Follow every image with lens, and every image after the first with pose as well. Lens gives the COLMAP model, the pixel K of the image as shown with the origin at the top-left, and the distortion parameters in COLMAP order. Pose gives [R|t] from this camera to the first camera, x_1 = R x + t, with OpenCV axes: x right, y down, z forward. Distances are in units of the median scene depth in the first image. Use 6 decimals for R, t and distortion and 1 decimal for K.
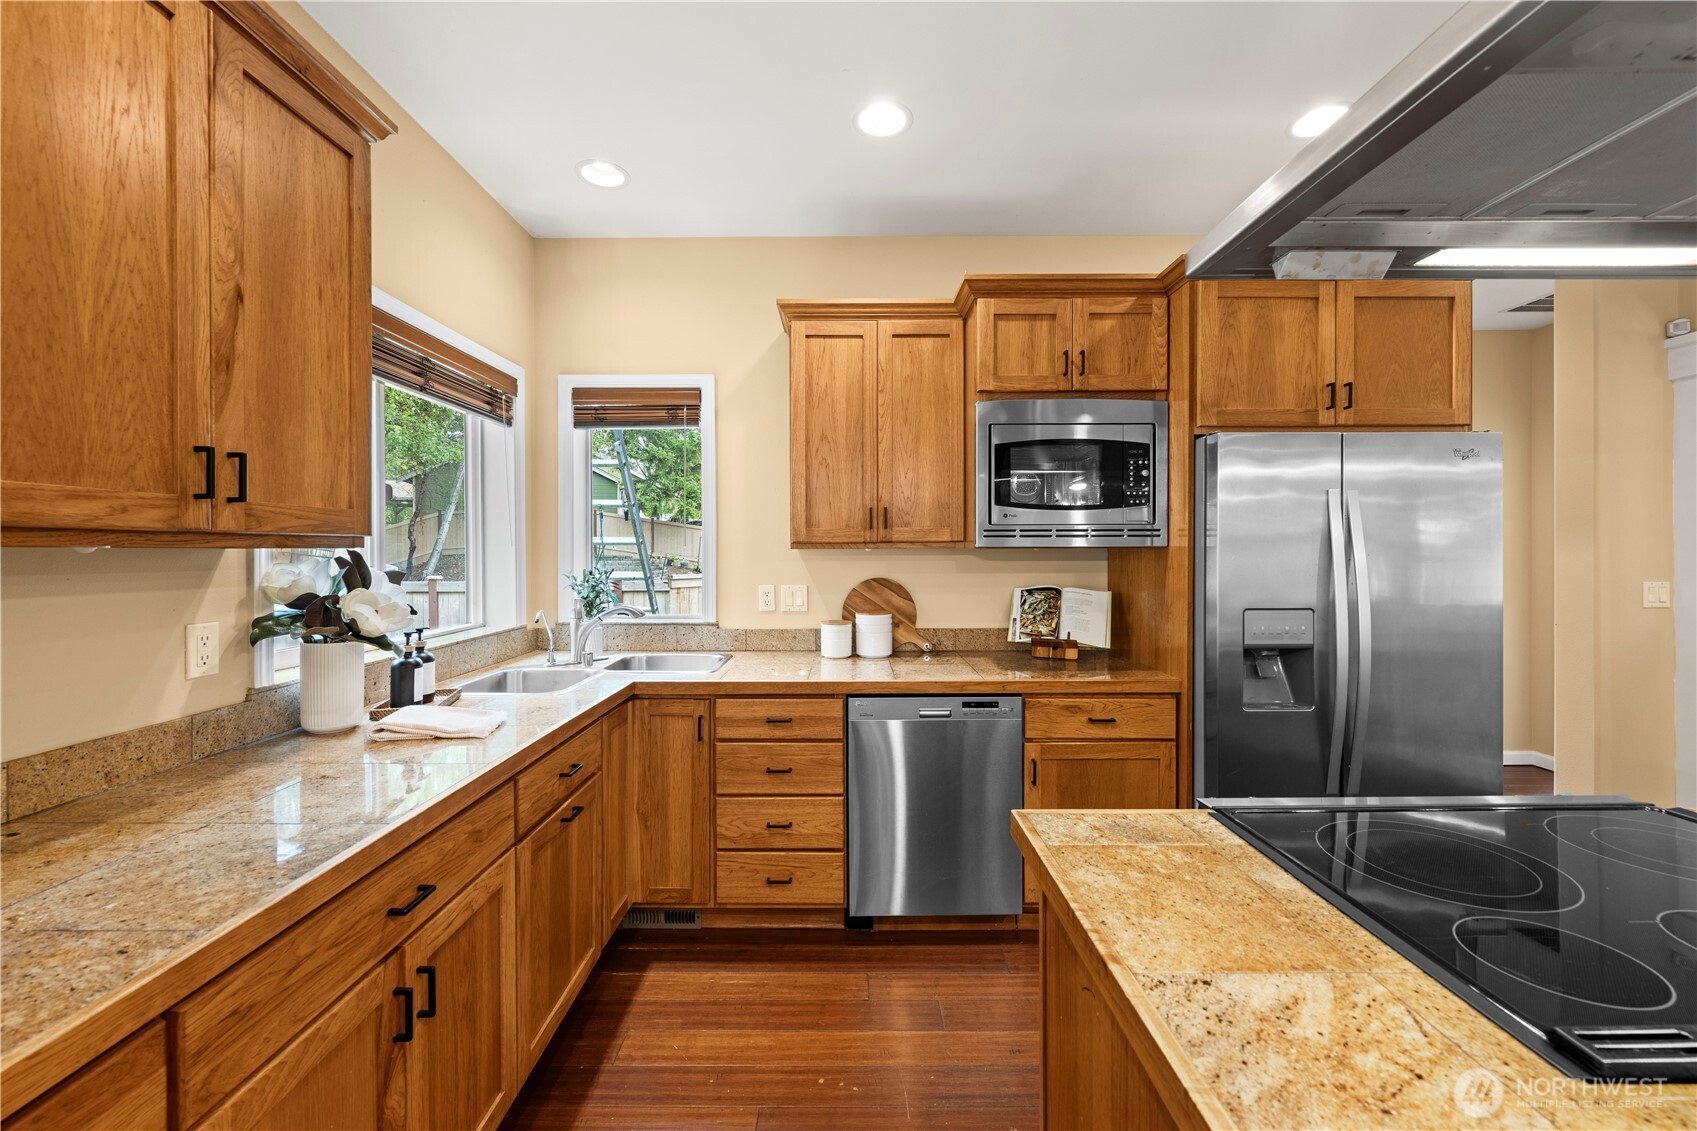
lens RADIAL K [[665.6, 0, 846.0], [0, 665.6, 554.3], [0, 0, 1]] dist [-0.002248, -0.000082]
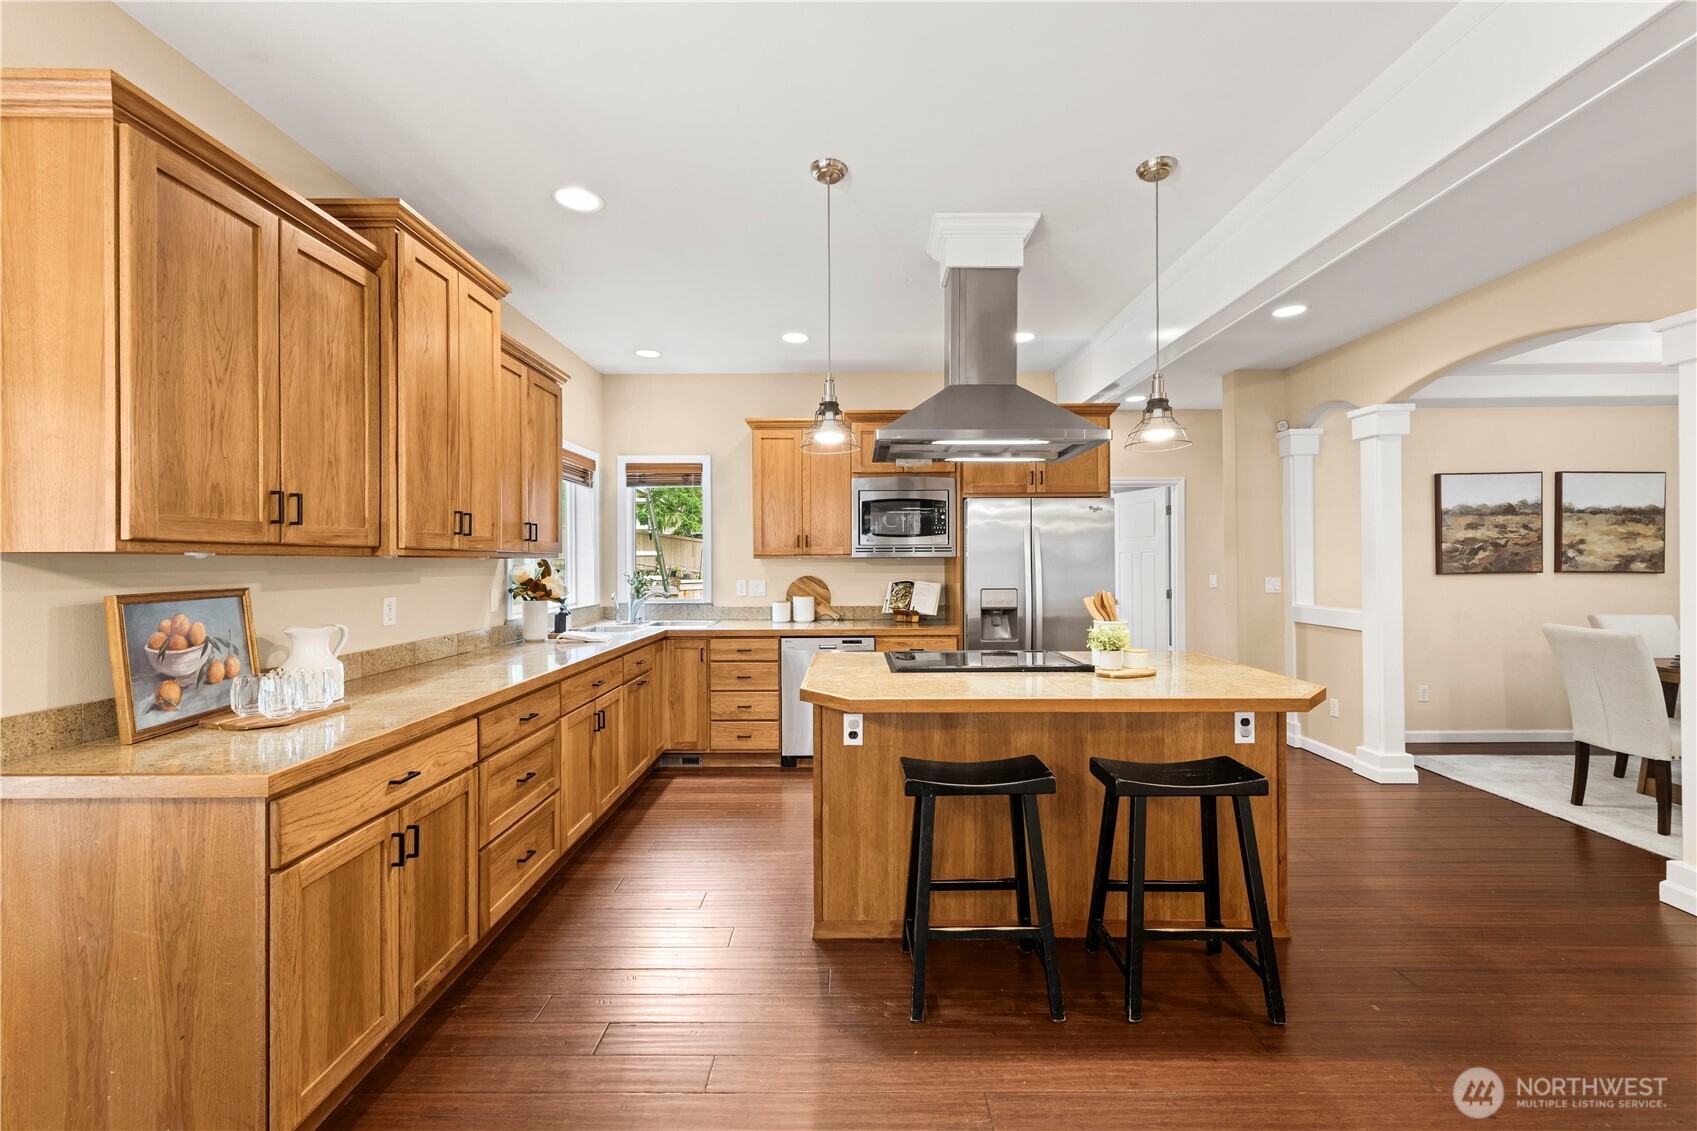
lens RADIAL K [[675.2, 0, 847.3], [0, 675.2, 561.2], [0, 0, 1]] dist [0.001357, -0.000014]
pose [[0.999992, -0.002233, -0.003247, 0.190330], [0.002212, 0.999976, -0.006605, 0.012314], [0.003262, 0.006598, 0.999973, -0.870227]]
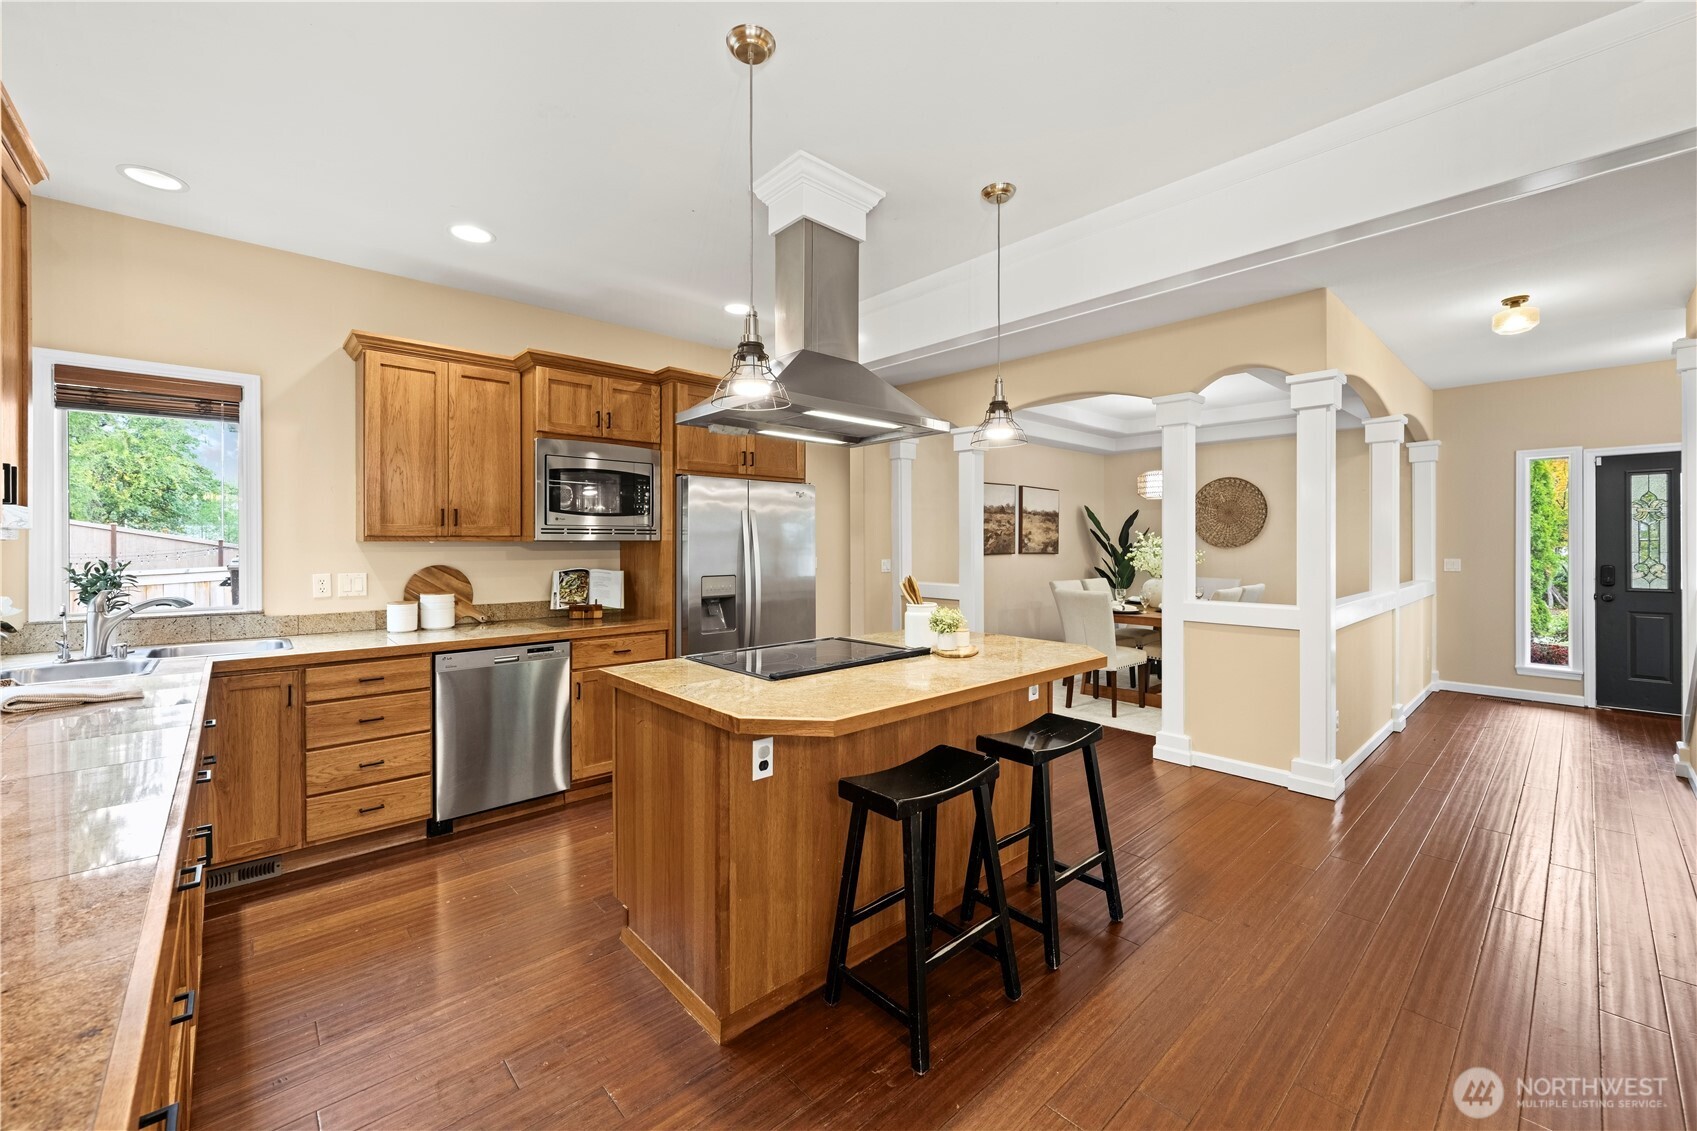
lens RADIAL K [[672.9, 0, 847.6], [0, 672.9, 545.9], [0, 0, 1]] dist [-0.001723, -0.000028]
pose [[0.737805, -0.001037, 0.675013, -0.284305], [0.002244, 0.999997, -0.000916, 0.003710], [-0.675010, 0.002191, 0.737805, -0.512194]]
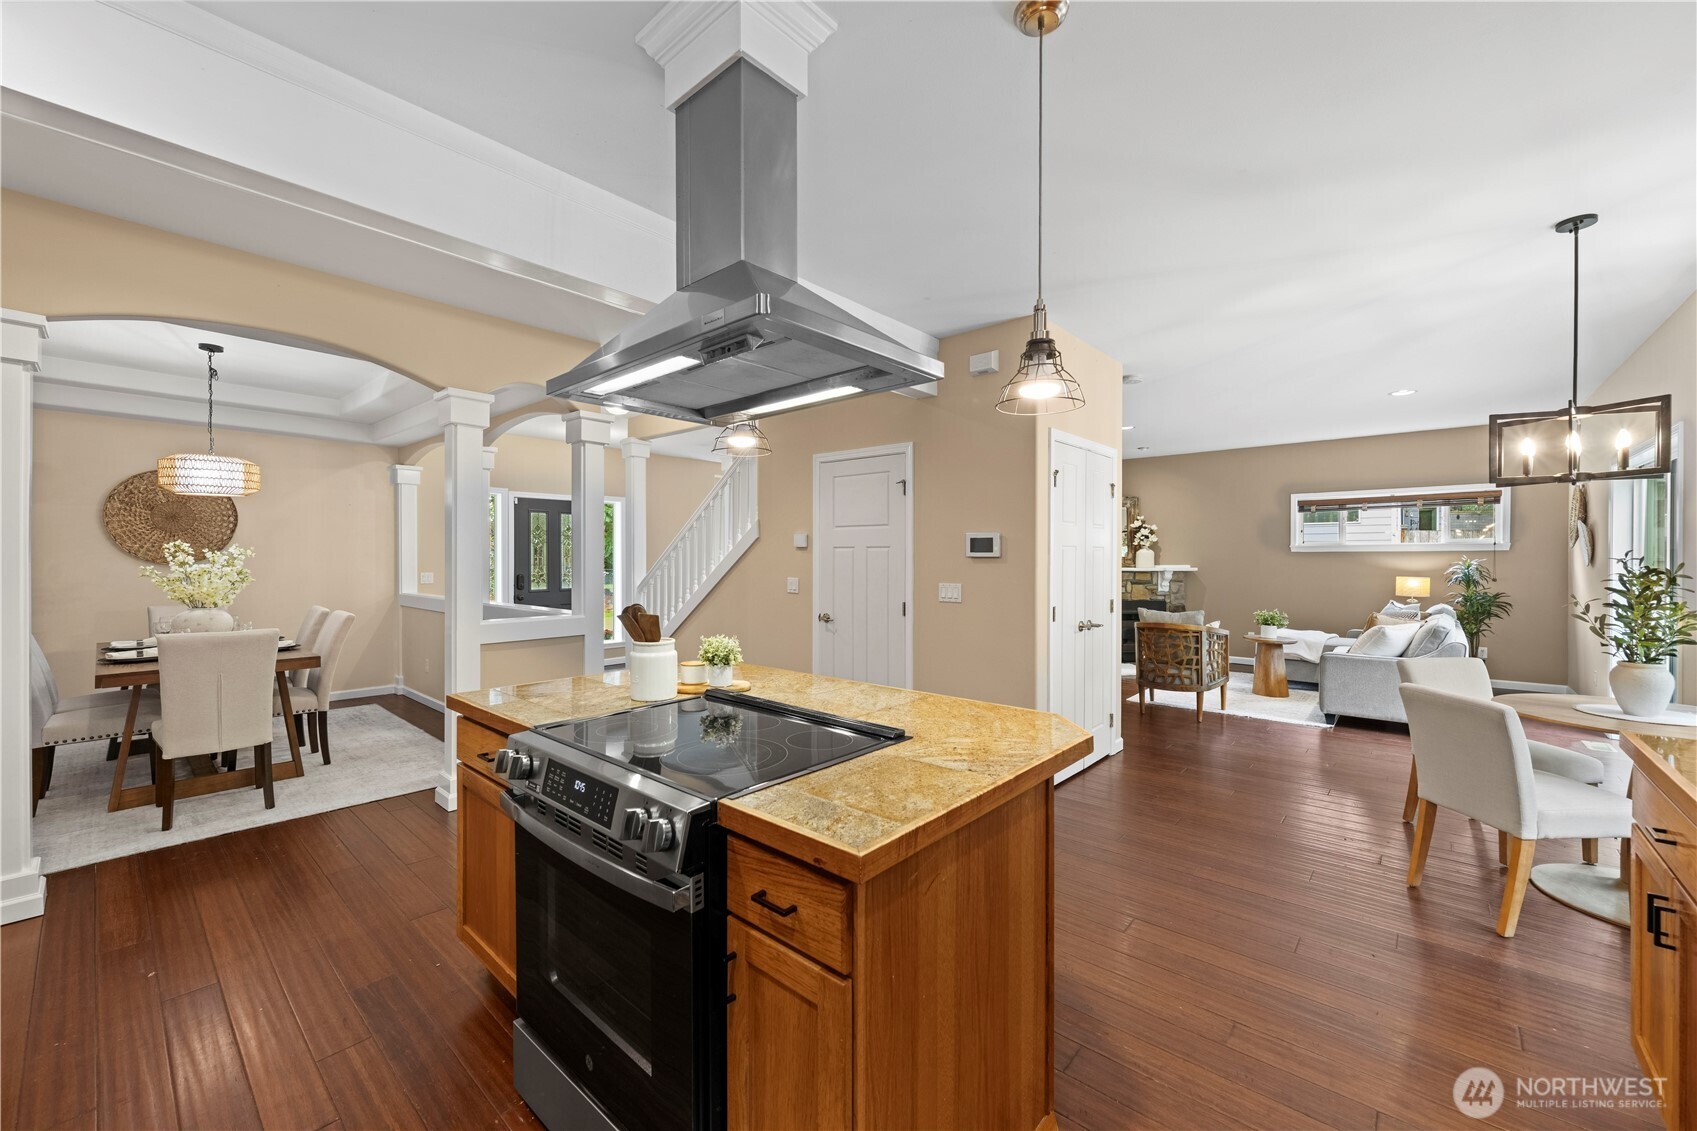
lens RADIAL K [[668.4, 0, 848.5], [0, 668.4, 565.5], [0, 0, 1]] dist [-0.002180, -0.000079]
pose [[-0.752279, -0.006490, 0.658812, -0.152578], [0.004055, 0.999887, 0.014480, -0.003907], [-0.658832, 0.013564, -0.752168, 0.811720]]
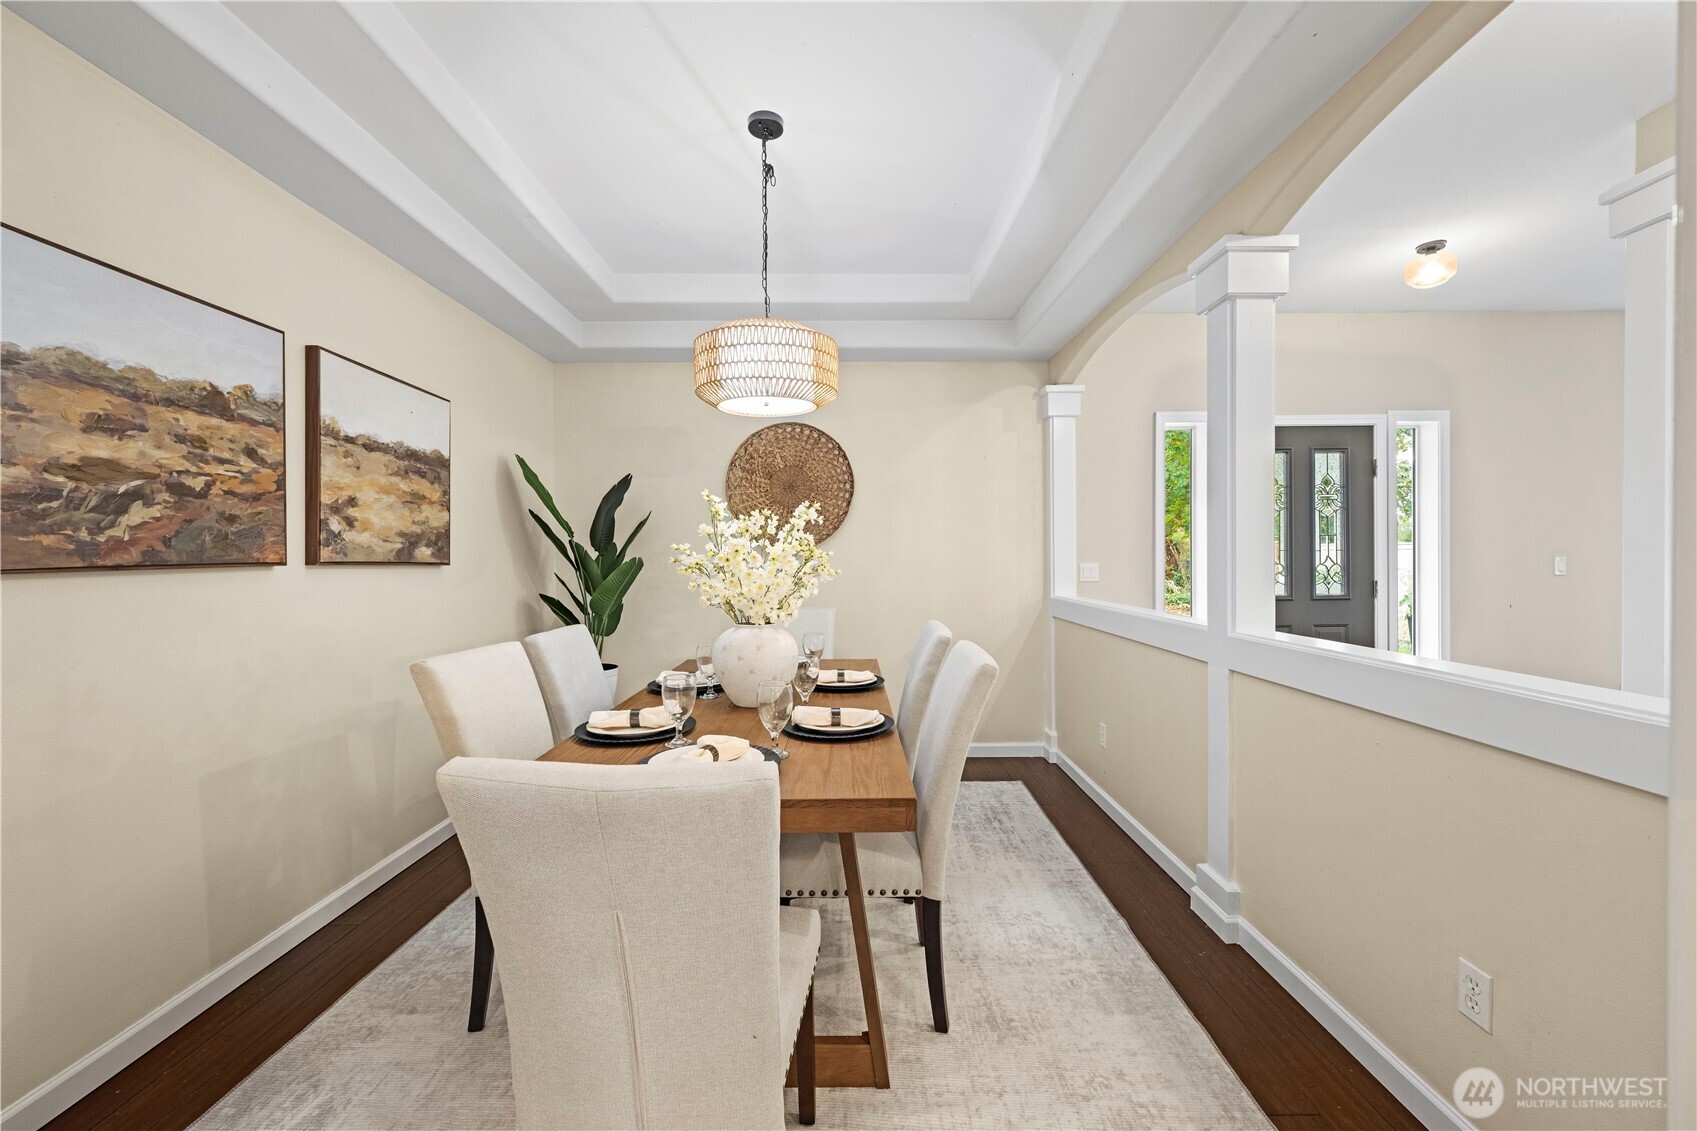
lens RADIAL K [[665.6, 0, 846.0], [0, 665.6, 554.3], [0, 0, 1]] dist [-0.002248, -0.000082]
pose [[-0.007747, 0.005394, 0.999955, 1.433122], [0.014807, 0.999876, -0.005278, 0.039043], [-0.999860, 0.014765, -0.007826, 0.478954]]
